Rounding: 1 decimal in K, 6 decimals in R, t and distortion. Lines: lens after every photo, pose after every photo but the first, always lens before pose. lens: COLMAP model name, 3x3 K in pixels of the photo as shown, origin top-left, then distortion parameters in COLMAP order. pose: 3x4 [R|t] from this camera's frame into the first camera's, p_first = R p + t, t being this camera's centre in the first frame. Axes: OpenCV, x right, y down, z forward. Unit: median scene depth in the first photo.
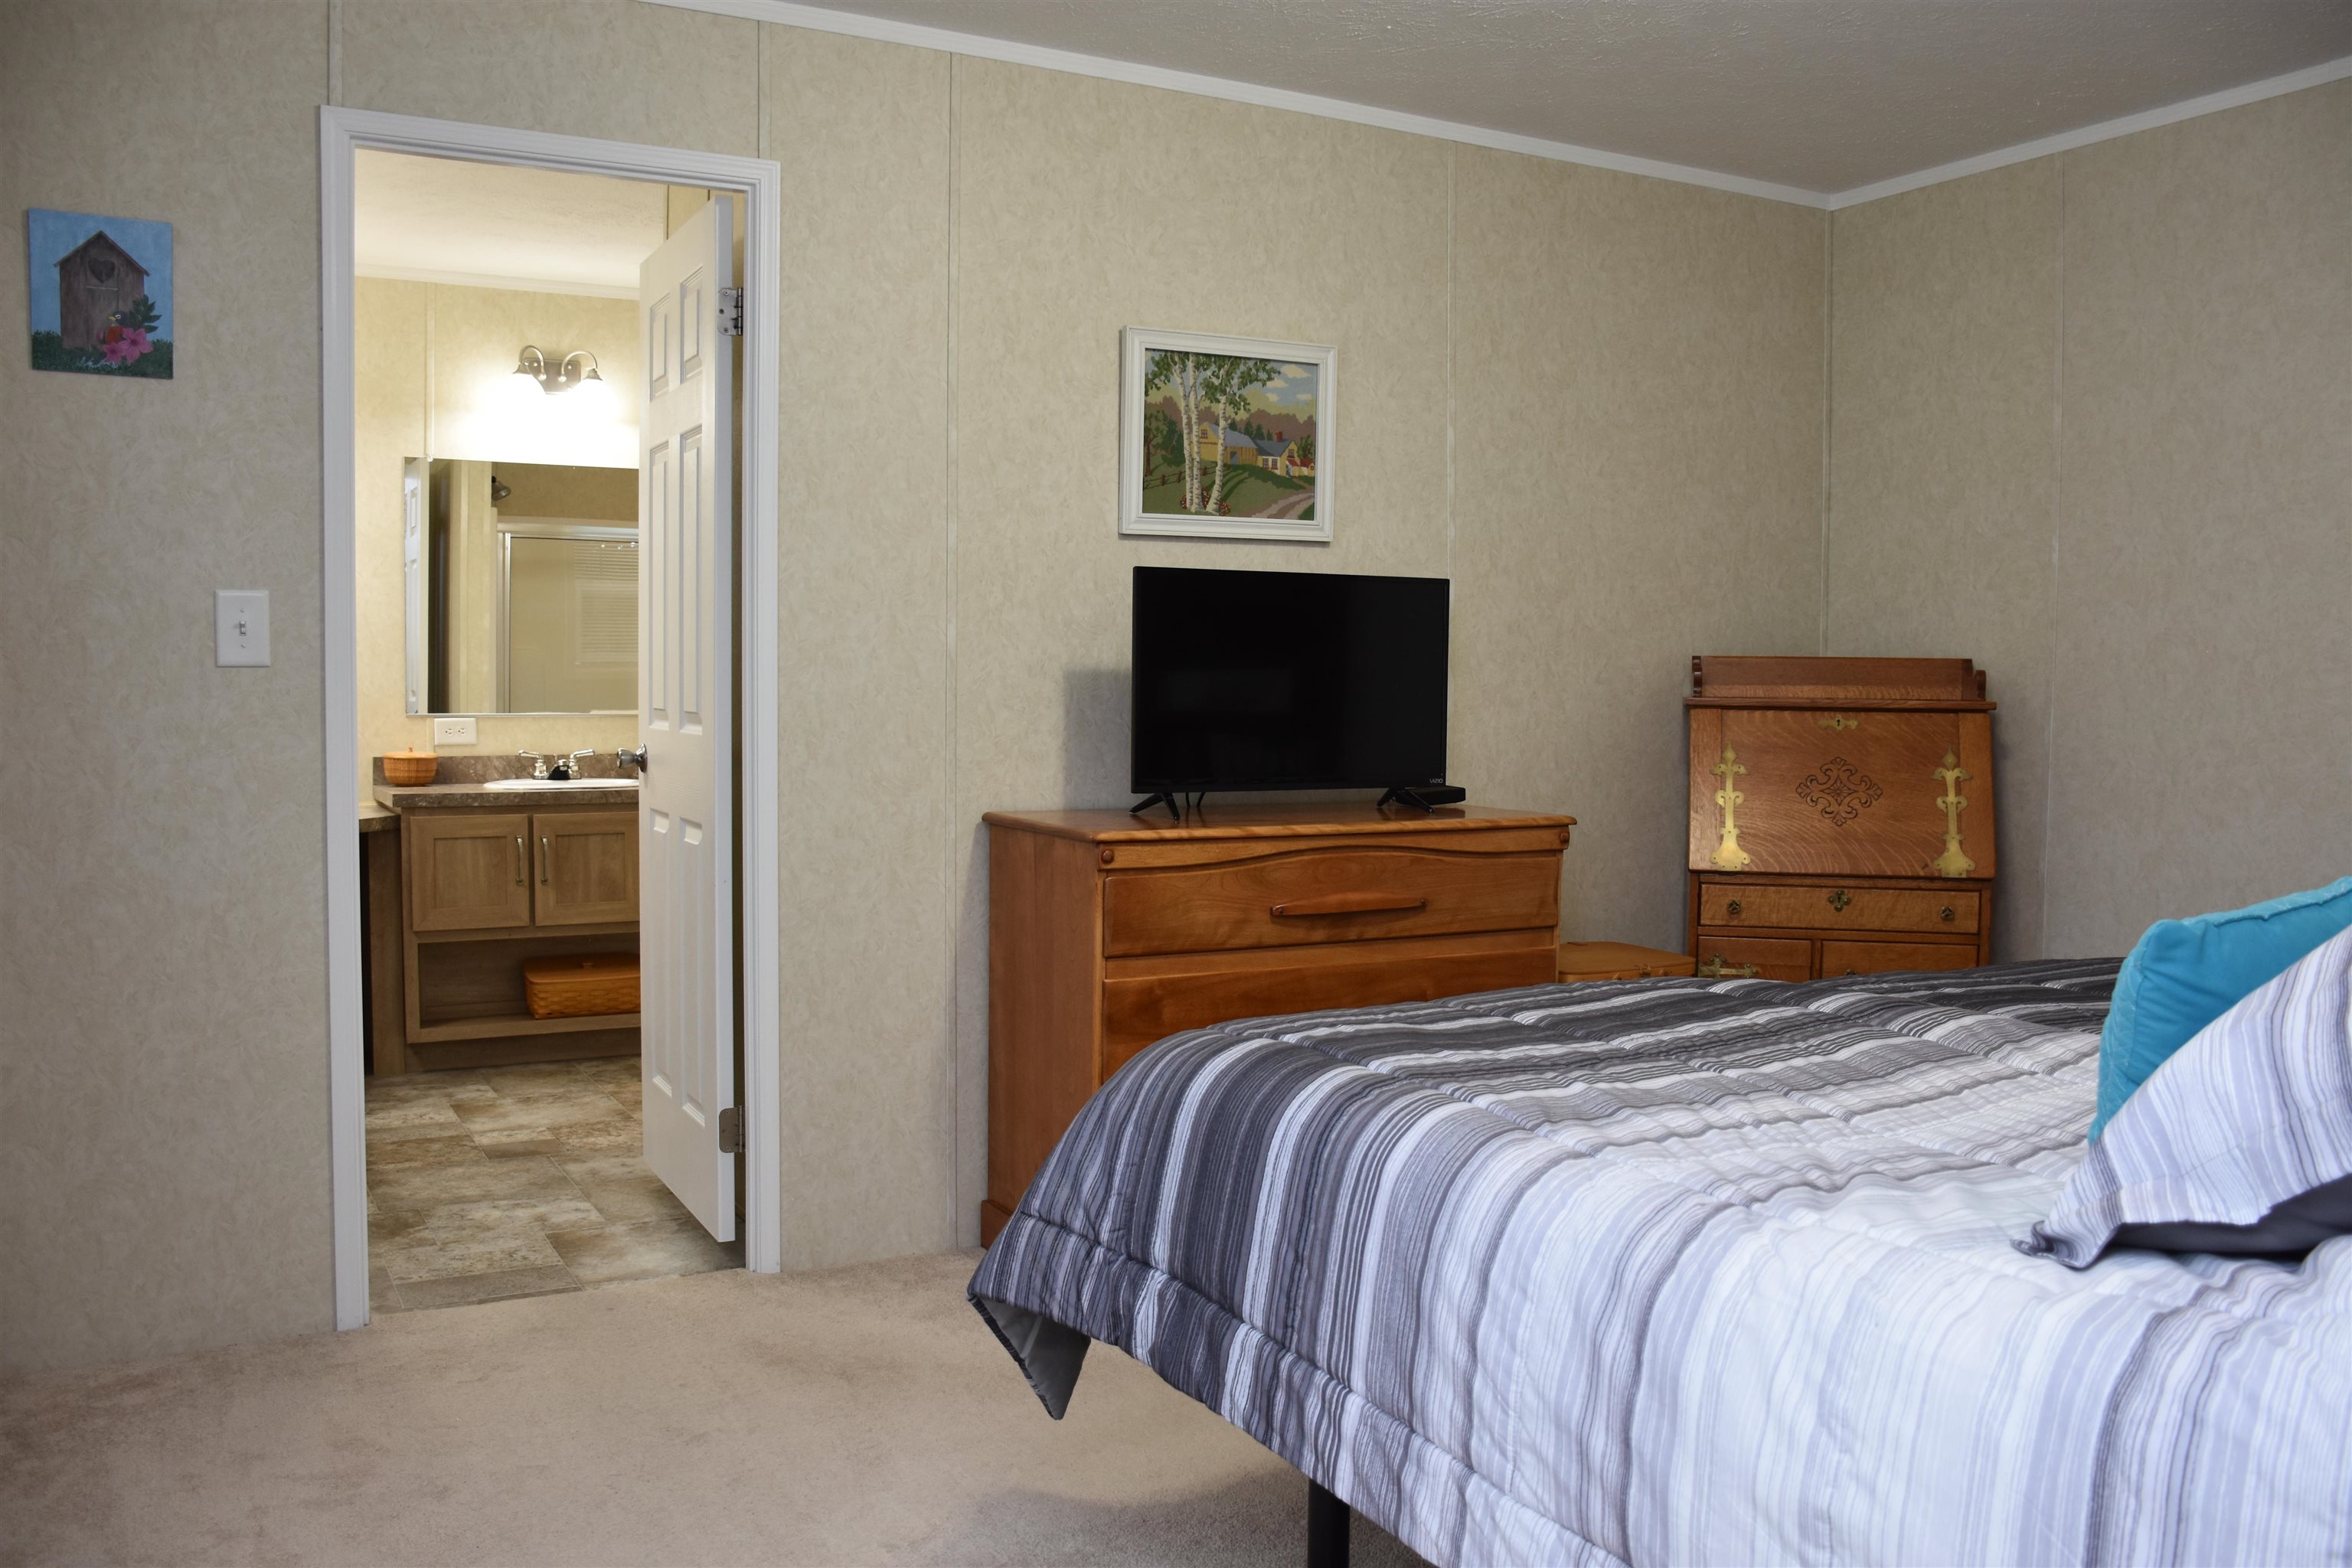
lens RADIAL K [[1950.6, 0, 1173.1], [0, 1950.6, 791.1], [0, 0, 1]] dist [-0.131480, 0.139460]
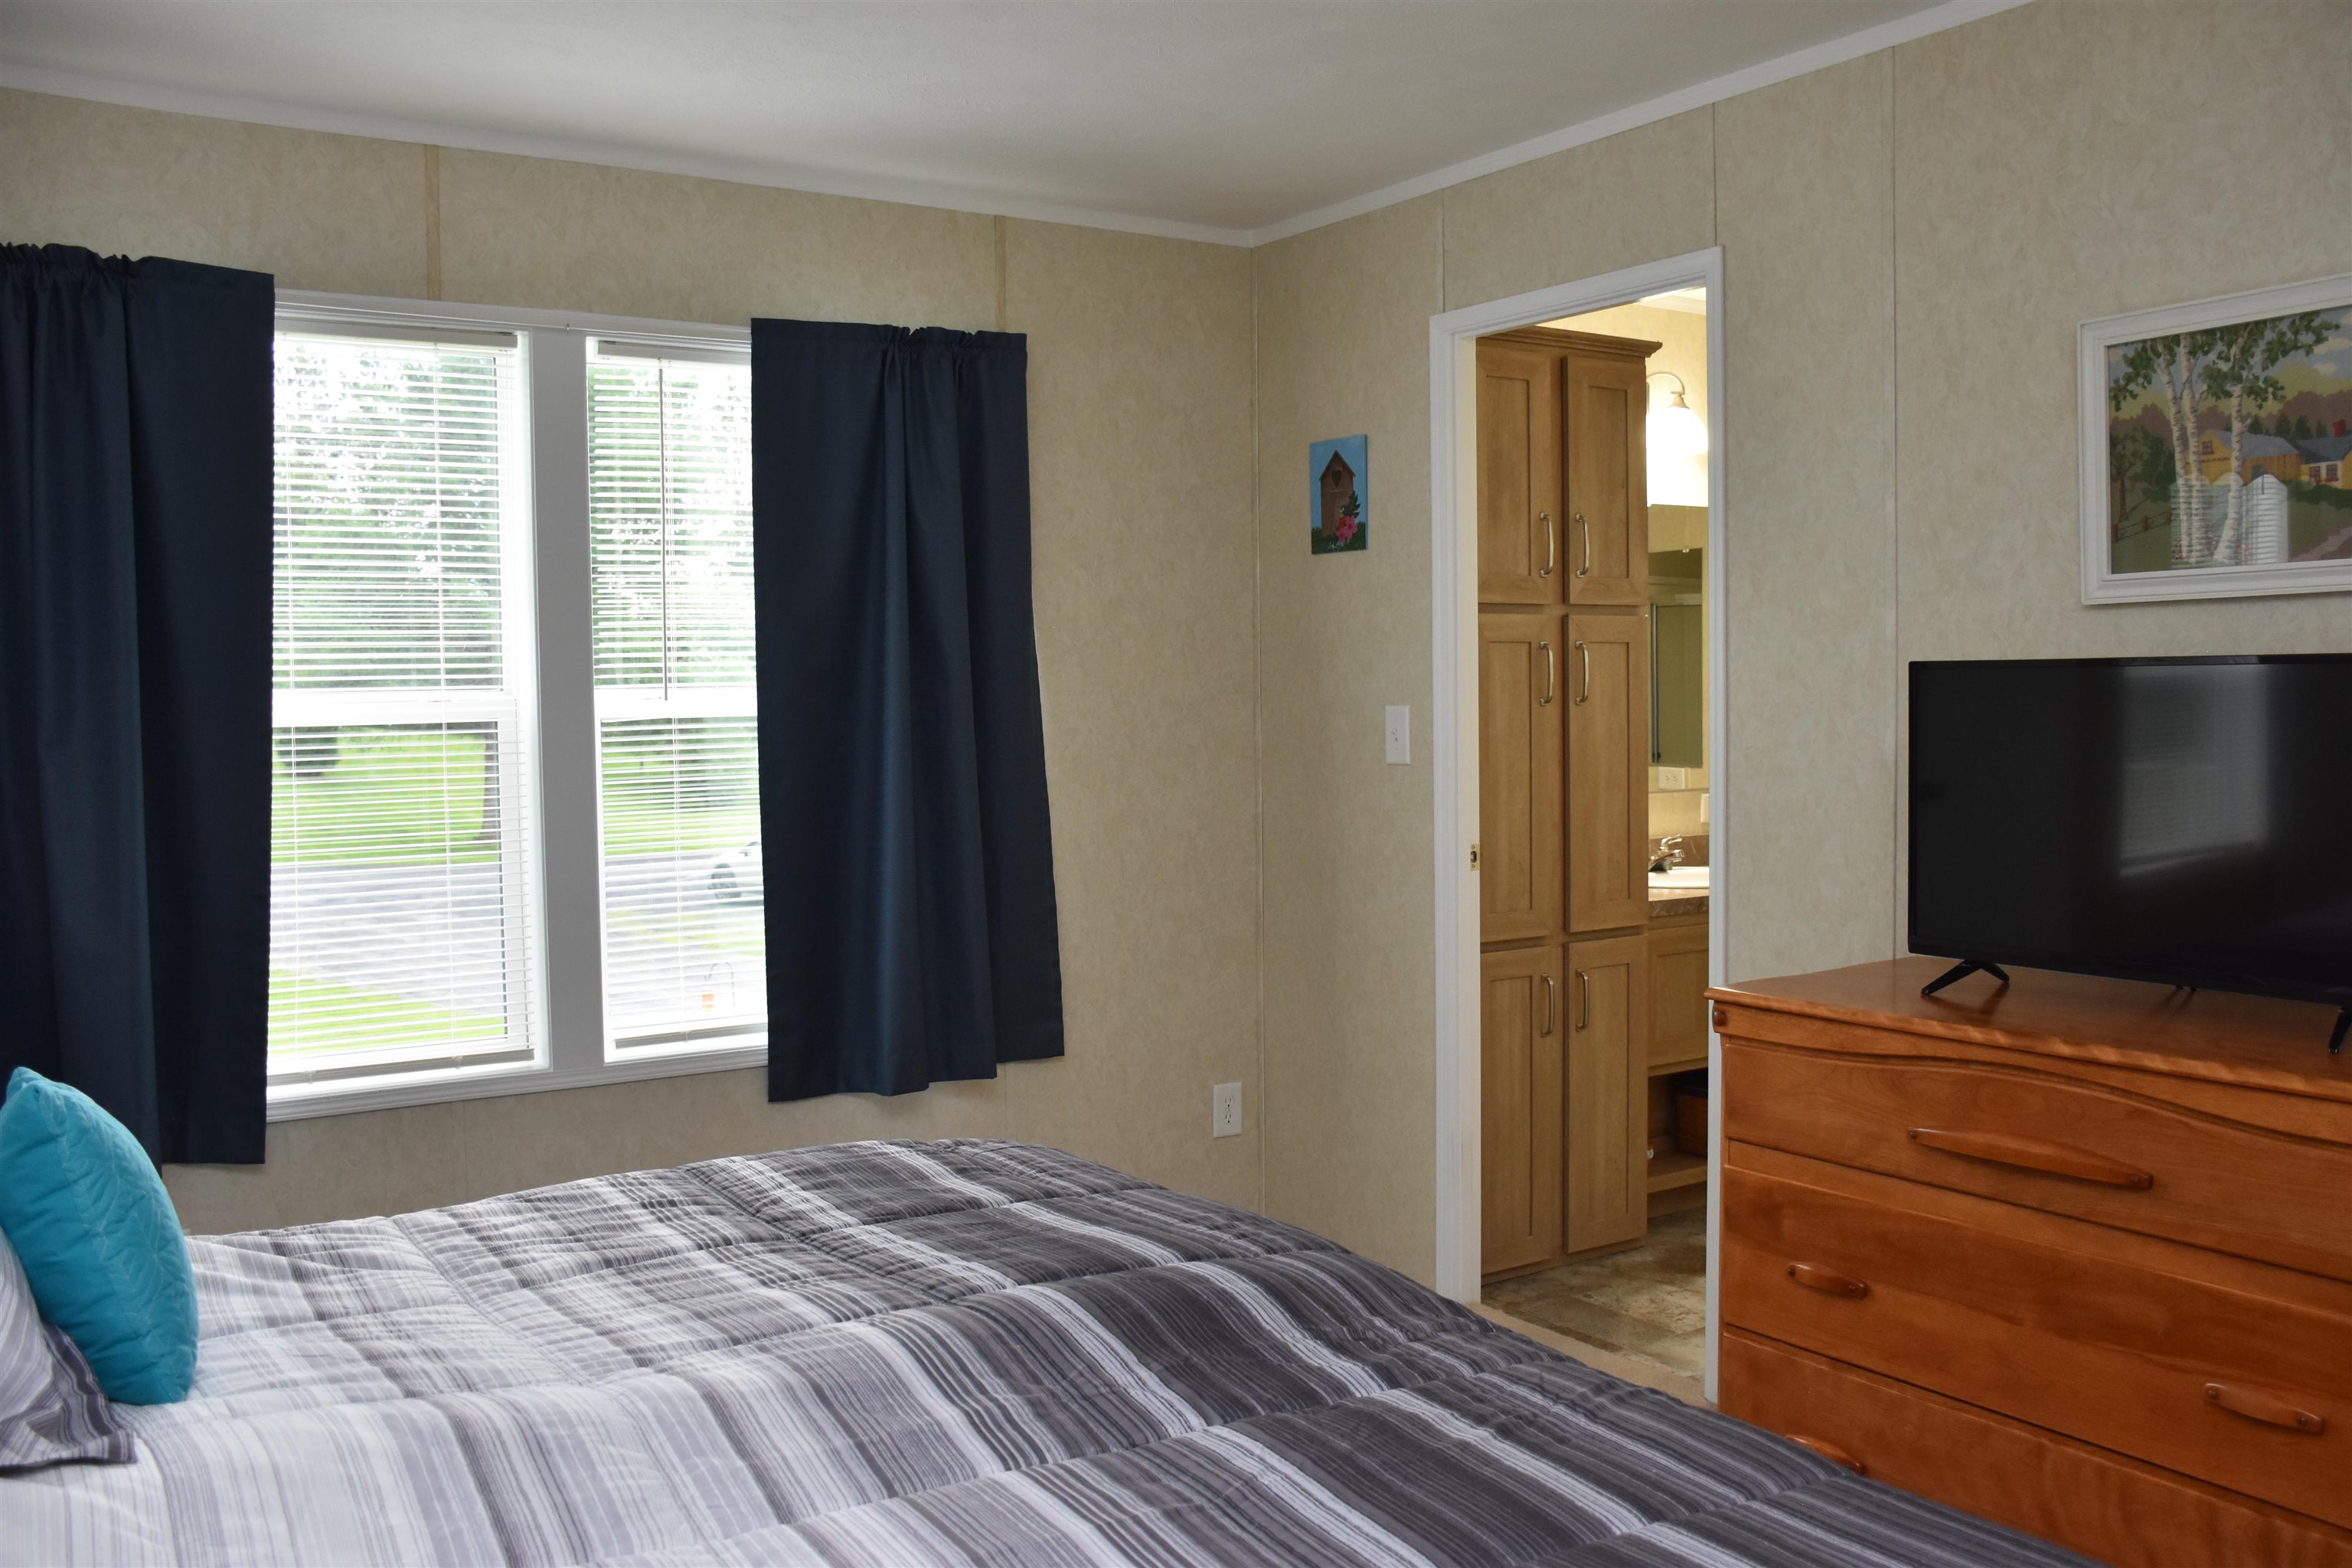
lens RADIAL K [[1950.6, 0, 1173.1], [0, 1950.6, 791.1], [0, 0, 1]] dist [-0.131480, 0.139460]
pose [[0.092249, 0.039845, -0.994938, 0.655993], [-0.046522, 0.998280, 0.035665, -0.070594], [0.994649, 0.042996, 0.093944, 0.584616]]
